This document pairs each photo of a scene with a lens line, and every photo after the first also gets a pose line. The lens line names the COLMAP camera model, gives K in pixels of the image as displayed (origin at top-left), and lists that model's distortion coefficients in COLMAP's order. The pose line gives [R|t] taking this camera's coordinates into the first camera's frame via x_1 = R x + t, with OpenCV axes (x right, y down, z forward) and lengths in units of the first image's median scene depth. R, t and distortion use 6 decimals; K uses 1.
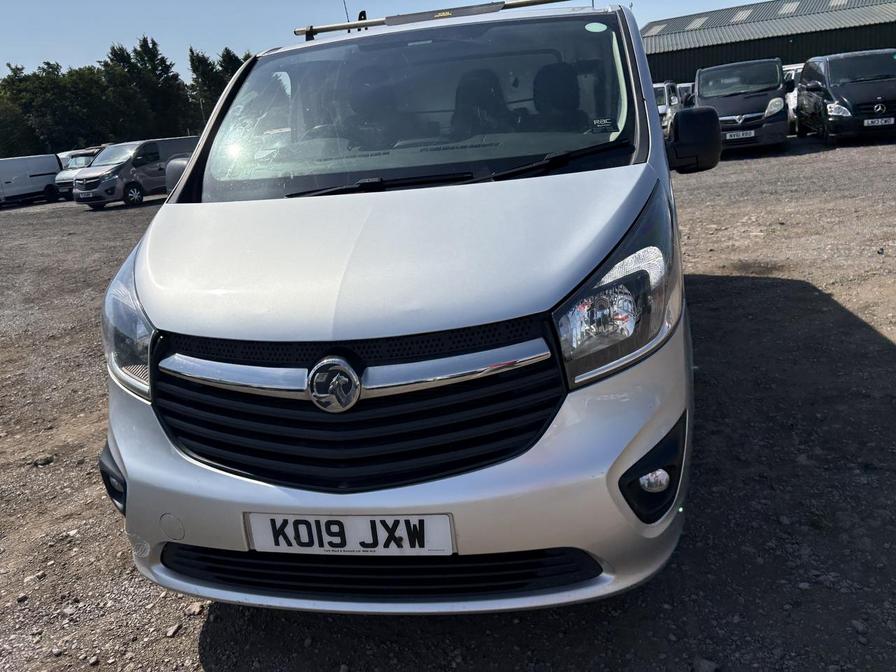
lens RADIAL K [[679.6, 0, 448.5], [0, 679.6, 337.8], [0, 0, 1]] dist [0.005883, -0.015551]
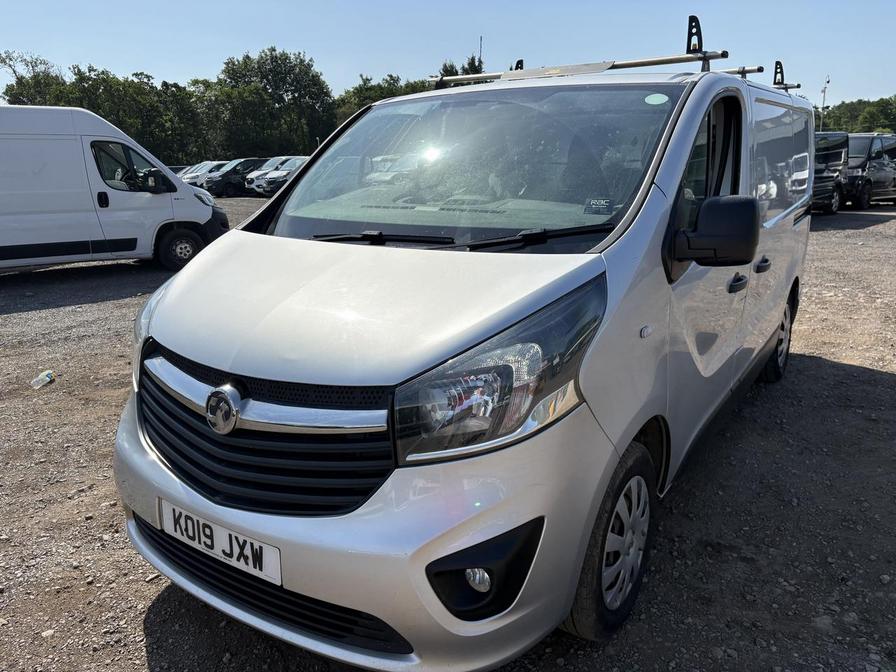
lens RADIAL K [[679.6, 0, 449.1], [0, 679.6, 335.6], [0, 0, 1]] dist [0.005883, -0.015551]
pose [[0.906958, 0.182541, -0.379614, 0.575252], [-0.193430, 0.981067, 0.009620, -0.135178], [0.374182, 0.064704, 0.925095, 0.060063]]
